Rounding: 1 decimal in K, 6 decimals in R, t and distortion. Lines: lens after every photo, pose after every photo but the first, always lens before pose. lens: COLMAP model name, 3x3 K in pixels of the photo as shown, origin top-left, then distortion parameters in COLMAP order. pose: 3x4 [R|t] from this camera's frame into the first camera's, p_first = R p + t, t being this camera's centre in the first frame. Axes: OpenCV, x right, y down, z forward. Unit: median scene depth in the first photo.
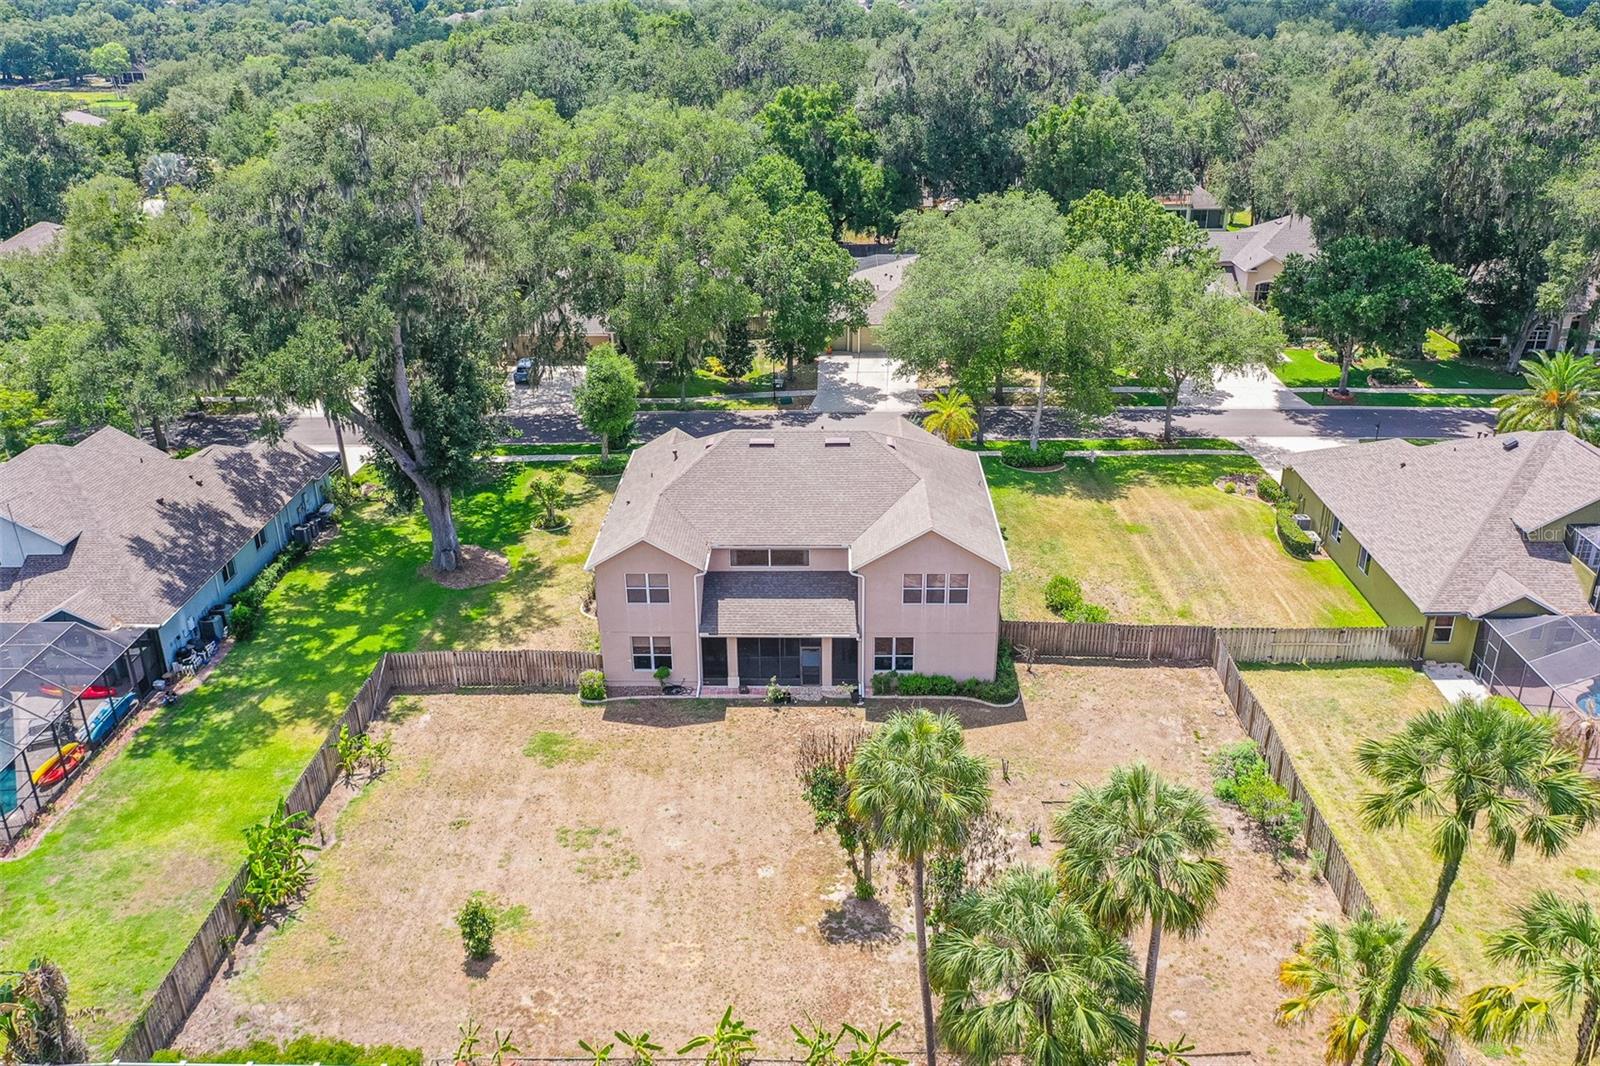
lens RADIAL K [[1254.1, 0, 799.8], [0, 1254.1, 530.7], [0, 0, 1]] dist [0.006605, -0.002168]
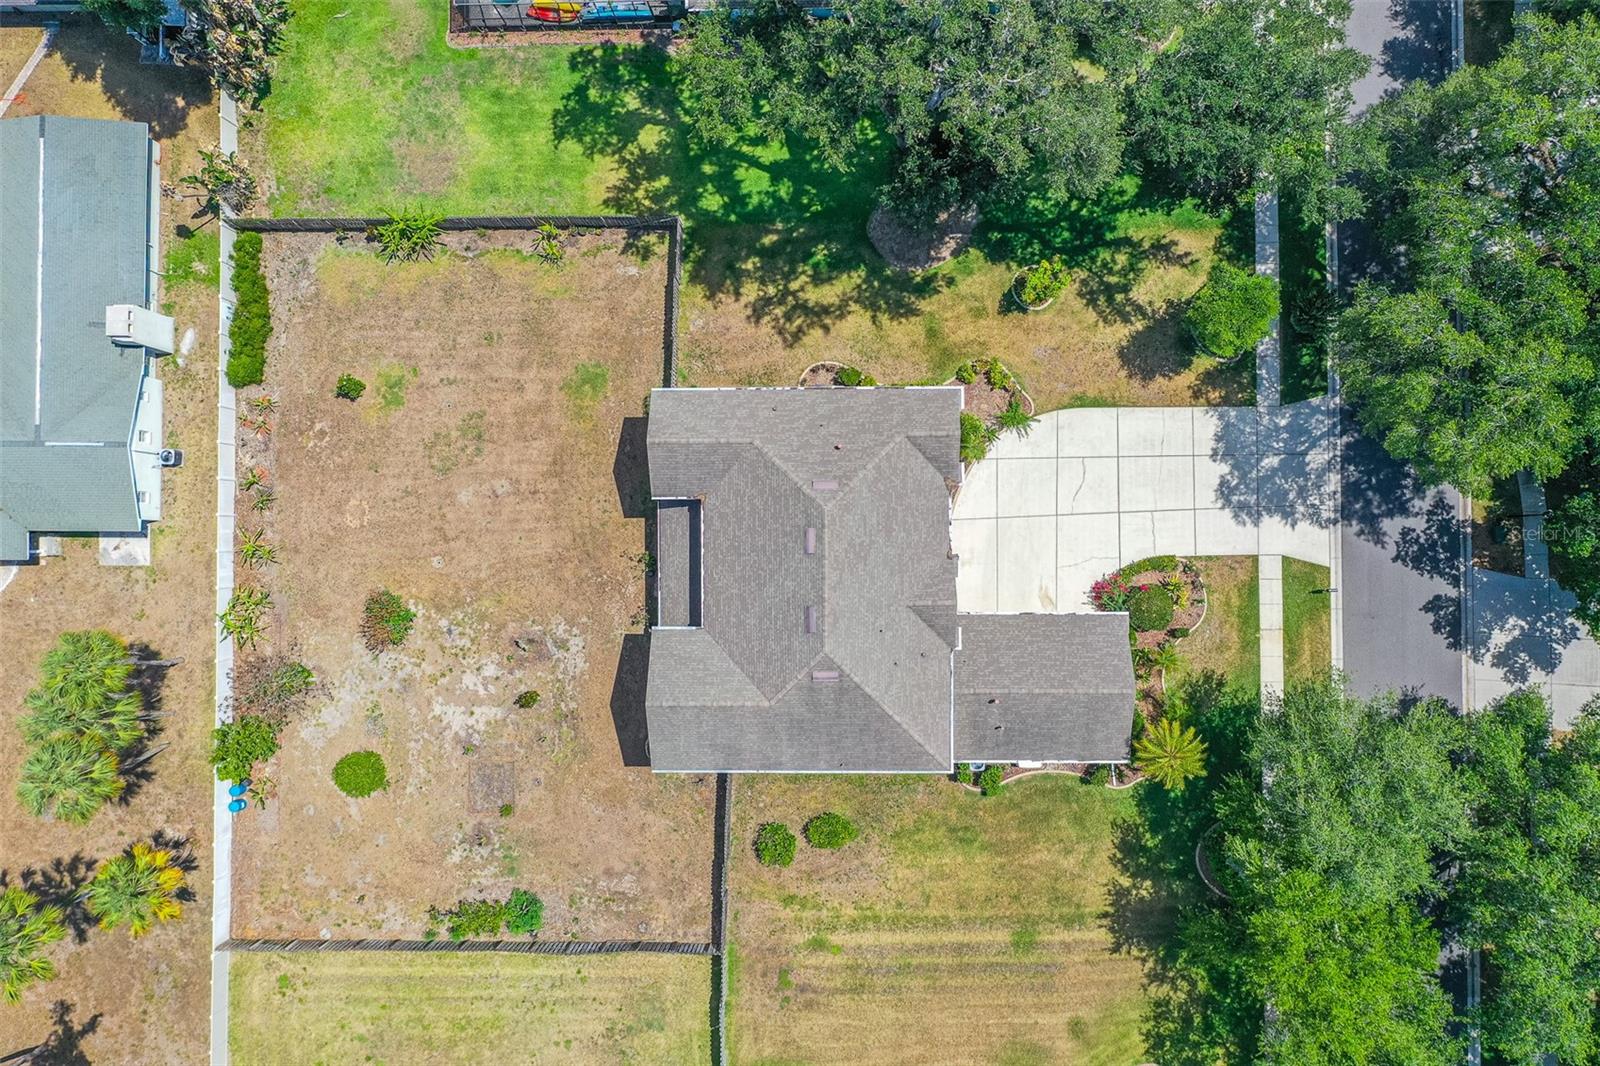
lens RADIAL K [[1267.0, 0, 802.0], [0, 1267.0, 527.9], [0, 0, 1]] dist [0.005208, -0.001097]
pose [[0.029625, 0.999524, -0.008552, -0.033613], [-0.388939, 0.019408, 0.921059, -1.012107], [0.920787, -0.023961, 0.389329, 0.654544]]
